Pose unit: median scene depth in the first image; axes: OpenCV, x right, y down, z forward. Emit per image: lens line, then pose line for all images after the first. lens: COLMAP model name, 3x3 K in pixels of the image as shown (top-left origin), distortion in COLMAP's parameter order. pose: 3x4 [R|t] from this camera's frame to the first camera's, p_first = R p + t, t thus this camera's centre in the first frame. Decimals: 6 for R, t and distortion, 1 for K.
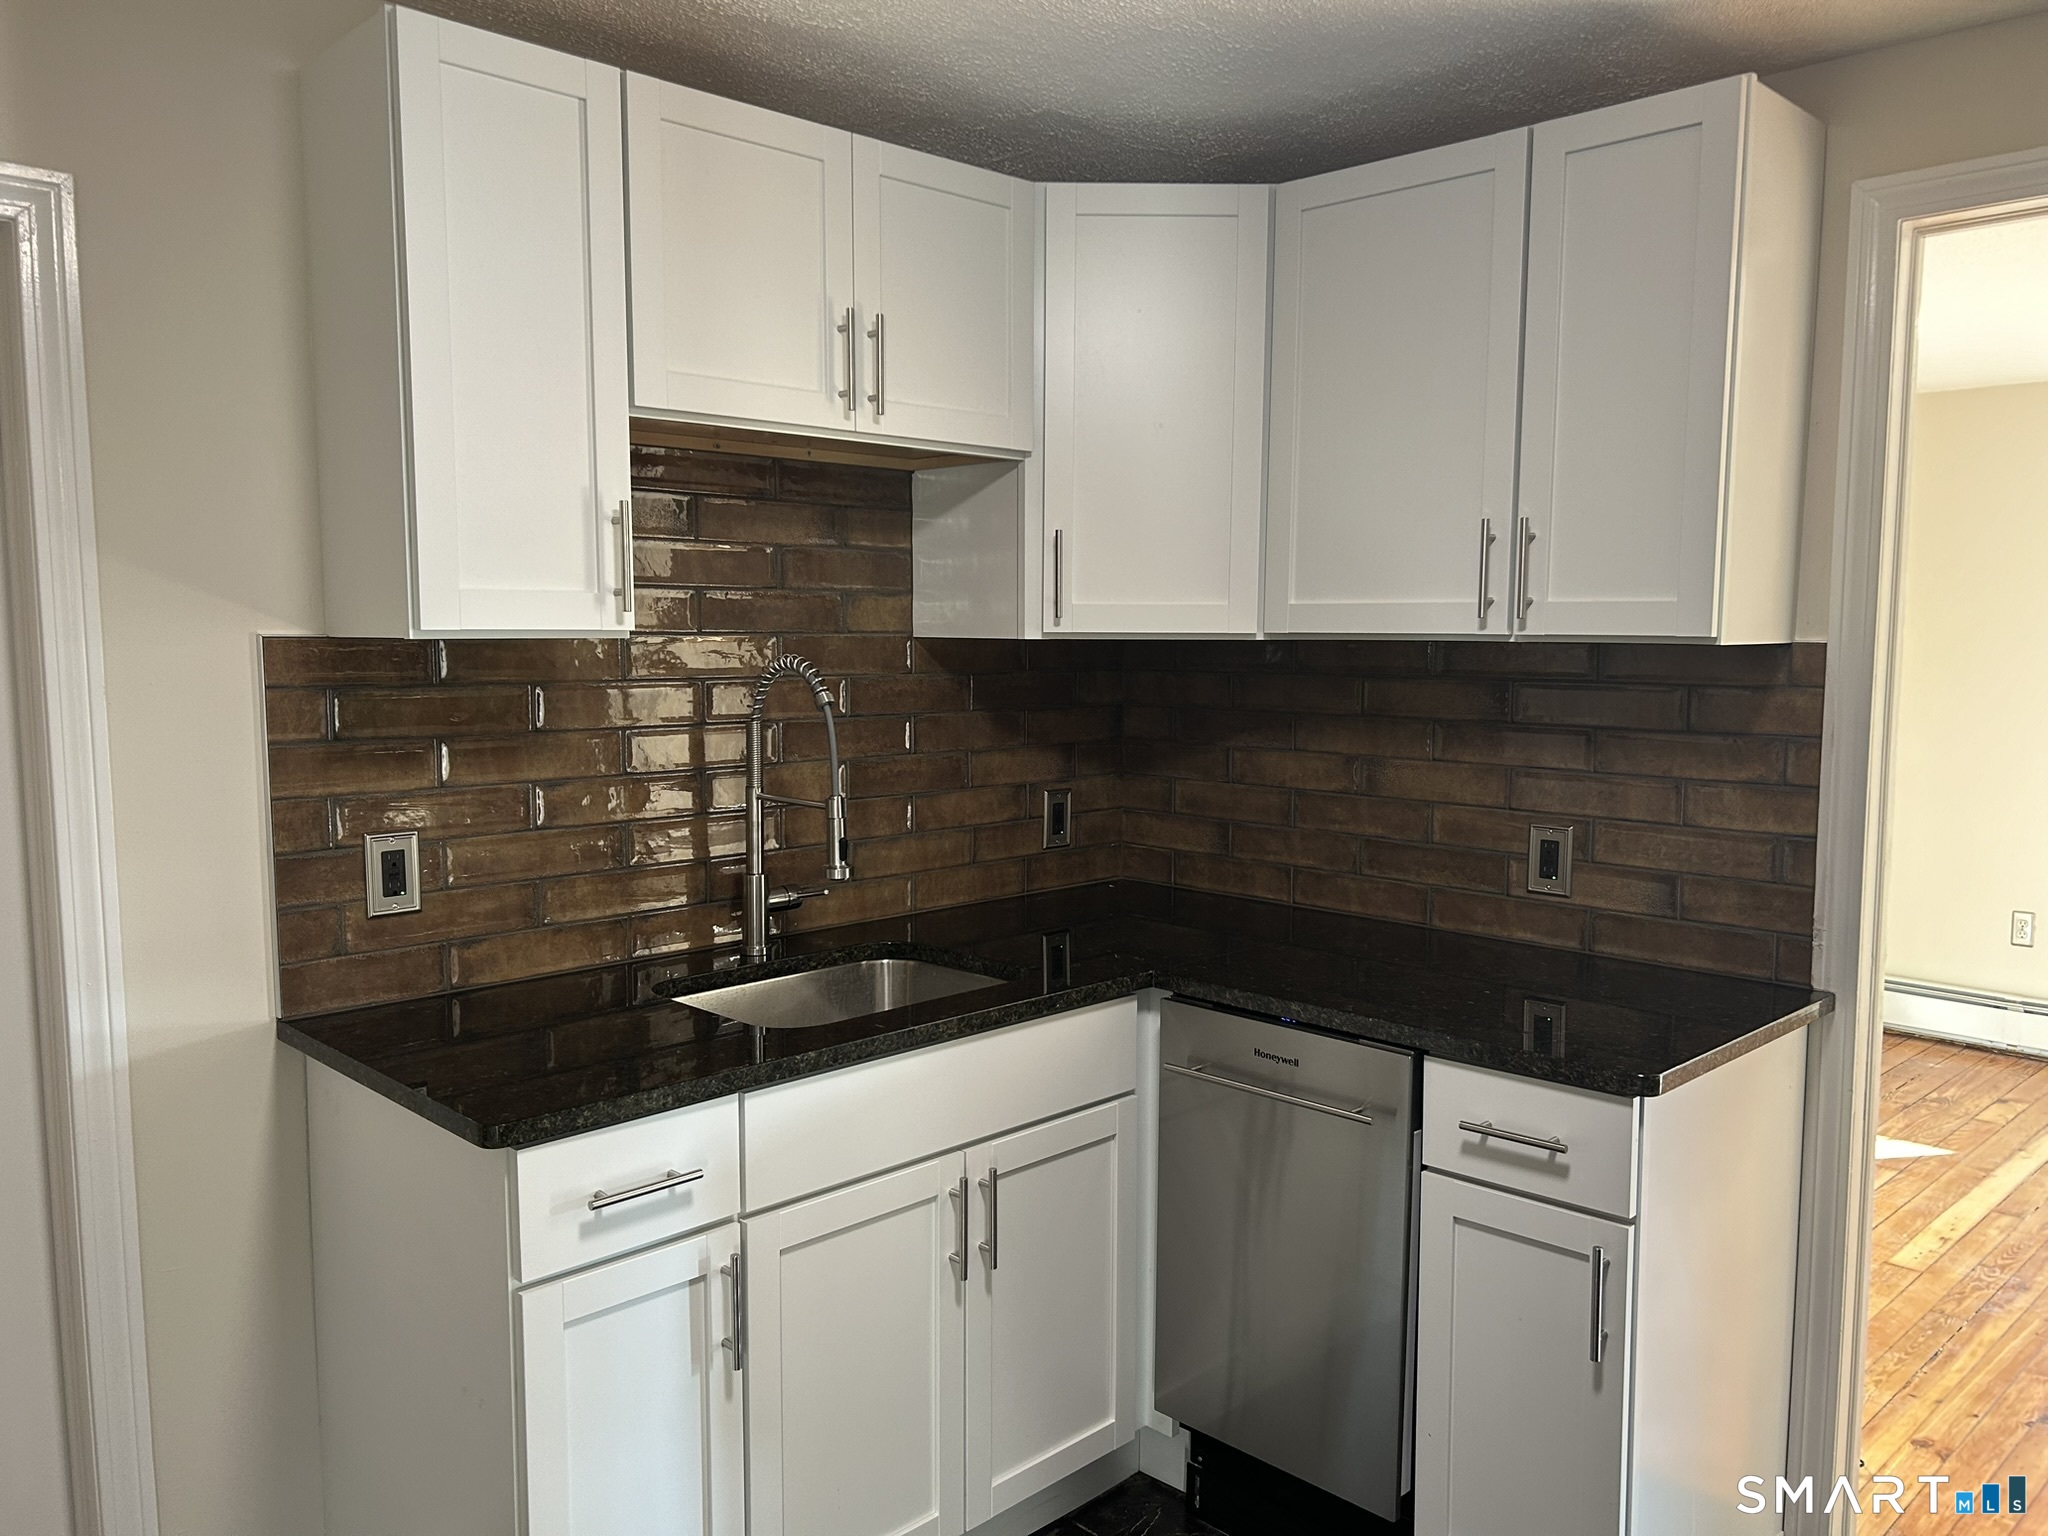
lens RADIAL K [[1541.8, 0, 1025.0], [0, 1541.8, 773.1], [0, 0, 1]] dist [0.044065, -0.047270]
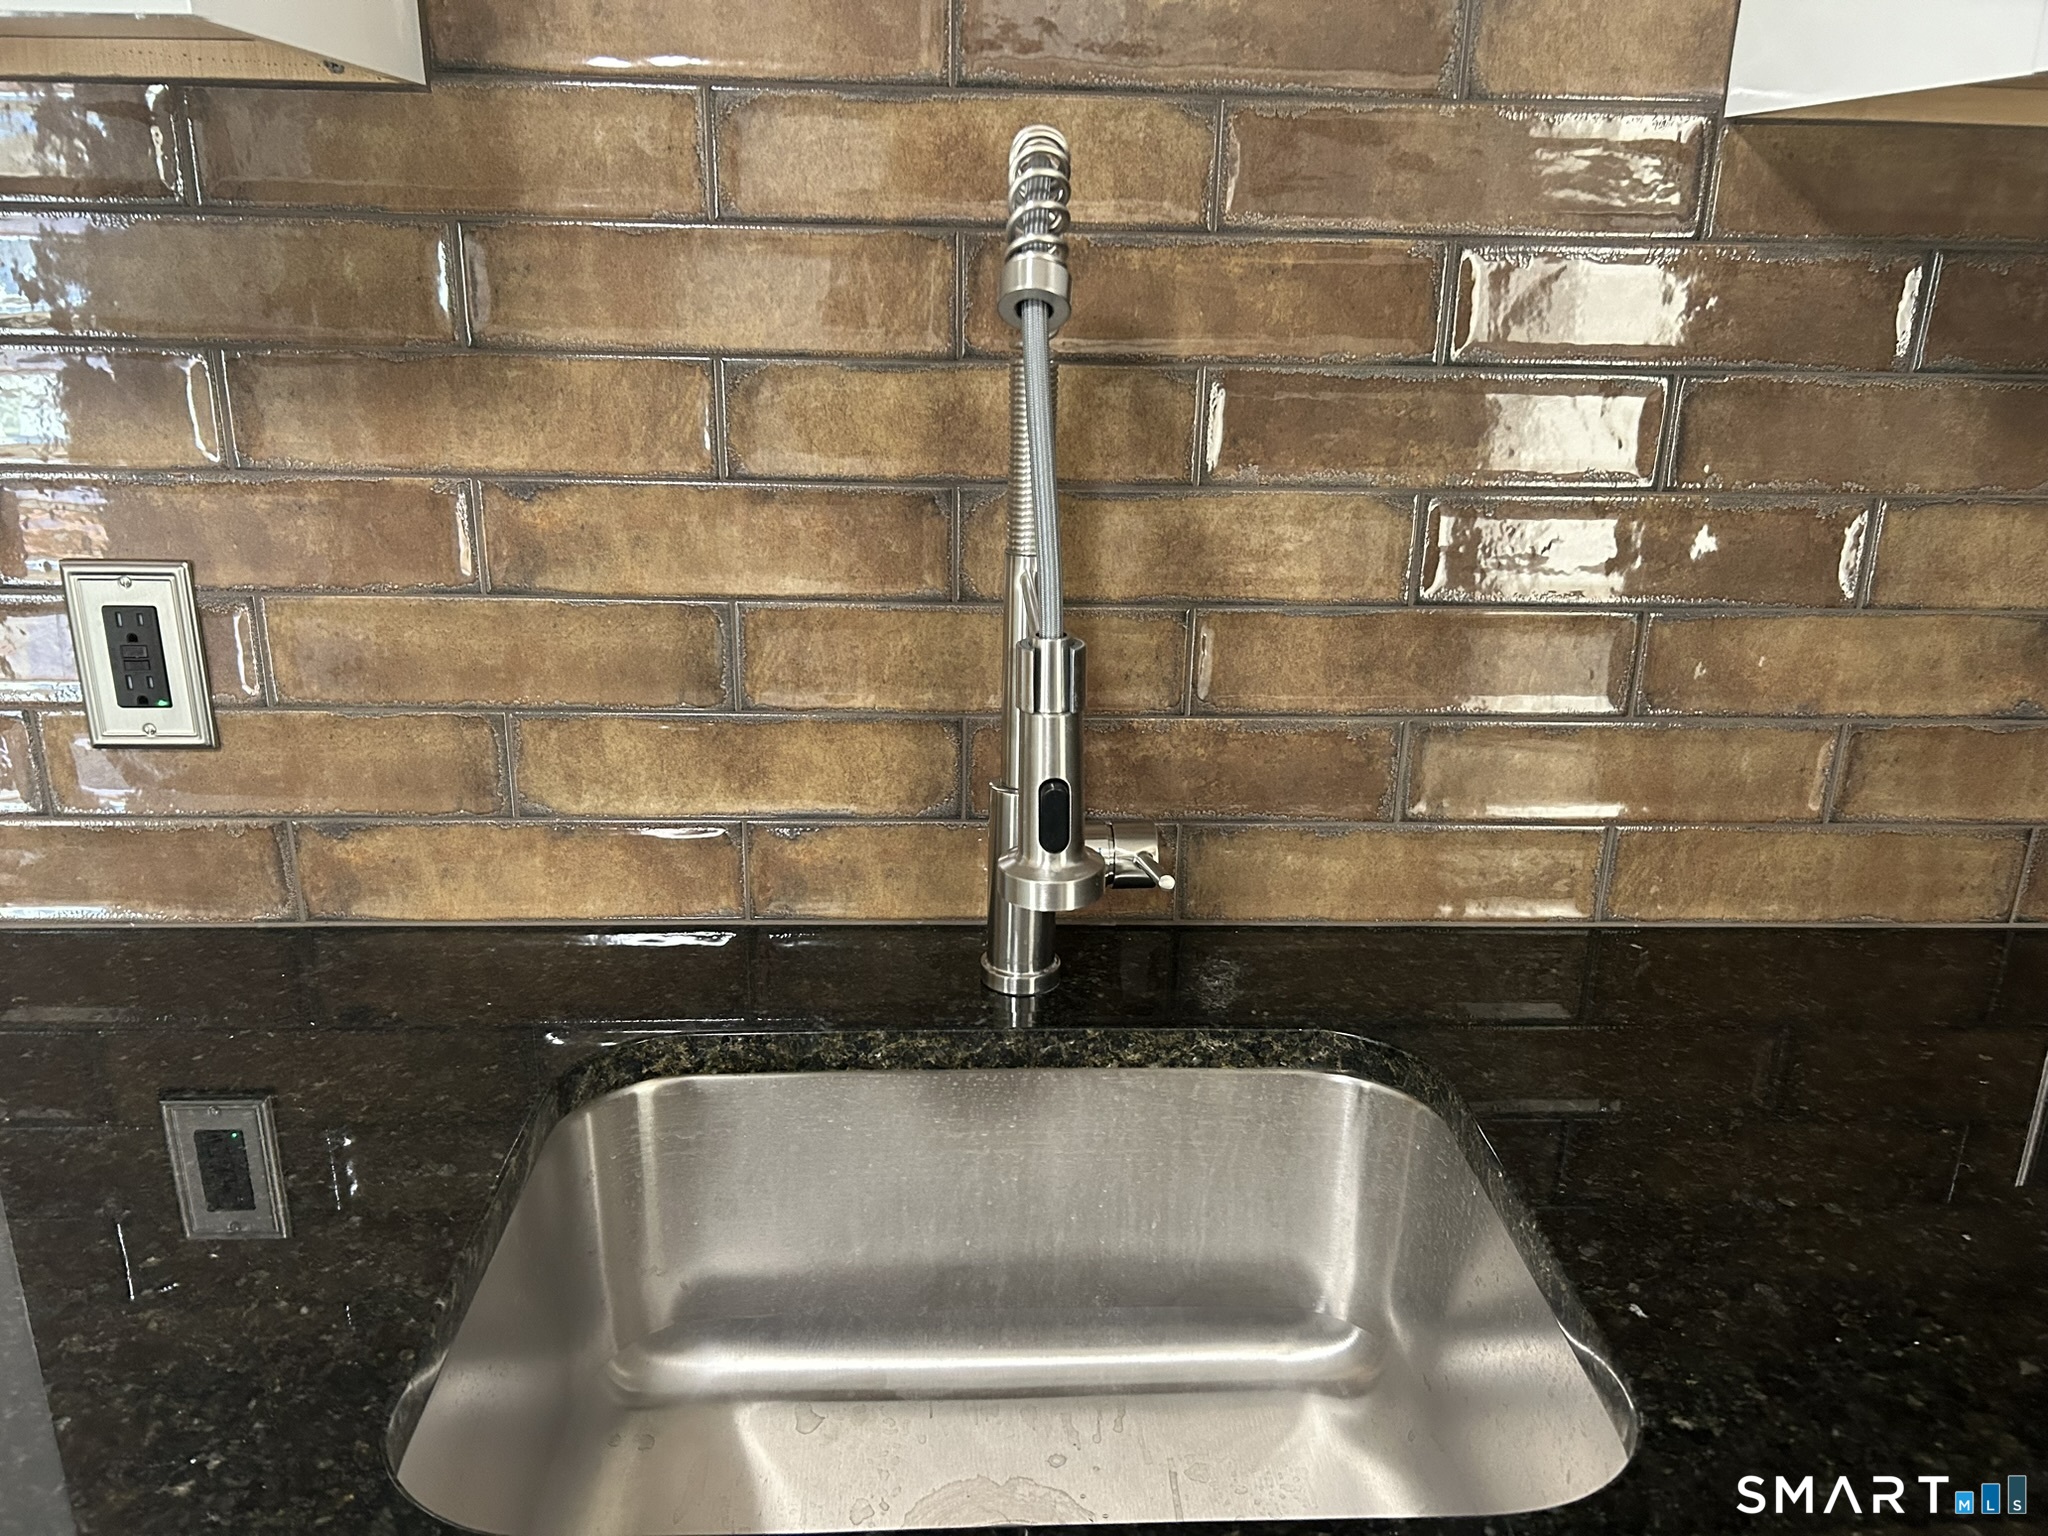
lens RADIAL K [[1541.8, 0, 1026.9], [0, 1541.8, 764.8], [0, 0, 1]] dist [0.044065, -0.047270]
pose [[0.746290, 0.222426, -0.627357, 0.059507], [-0.081484, 0.965955, 0.245543, -0.031636], [0.660614, -0.132127, 0.739007, 0.763499]]
